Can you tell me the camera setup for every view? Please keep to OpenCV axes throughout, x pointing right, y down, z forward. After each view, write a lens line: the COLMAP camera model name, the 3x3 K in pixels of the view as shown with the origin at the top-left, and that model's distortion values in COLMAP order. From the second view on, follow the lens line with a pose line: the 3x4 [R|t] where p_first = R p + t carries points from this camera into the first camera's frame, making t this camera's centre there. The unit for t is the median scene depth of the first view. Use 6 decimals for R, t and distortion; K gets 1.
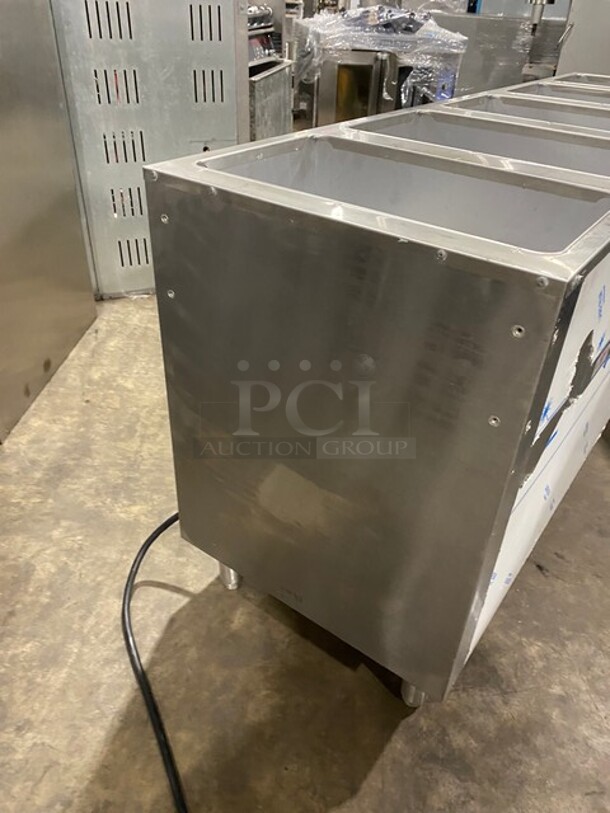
lens RADIAL K [[623.5, 0, 302.8], [0, 623.5, 408.8], [0, 0, 1]] dist [0.012526, 0.008149]
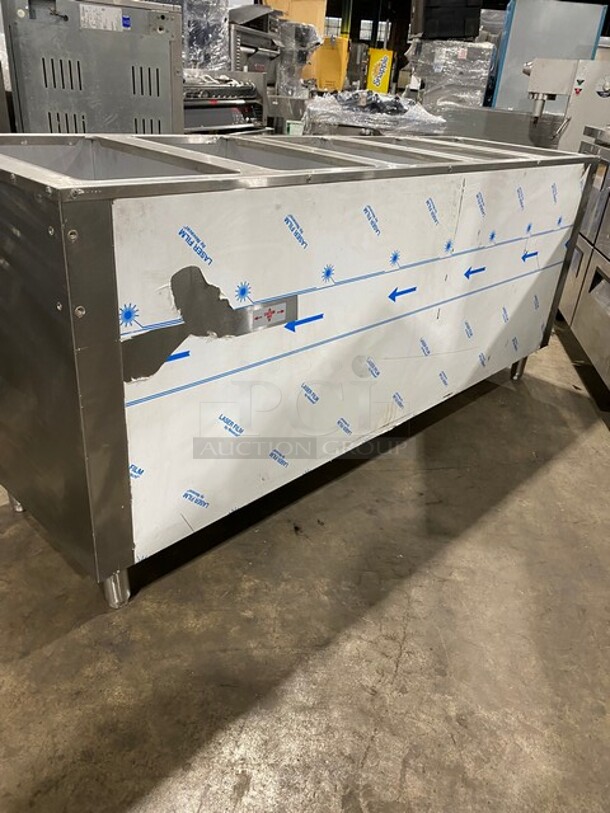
lens RADIAL K [[623.5, 0, 308.5], [0, 623.5, 407.4], [0, 0, 1]] dist [0.012526, 0.008149]
pose [[0.990901, 0.091898, -0.098333, 0.326180], [-0.103100, 0.987922, -0.115673, 0.110083], [0.086515, 0.124758, 0.988408, -0.084578]]
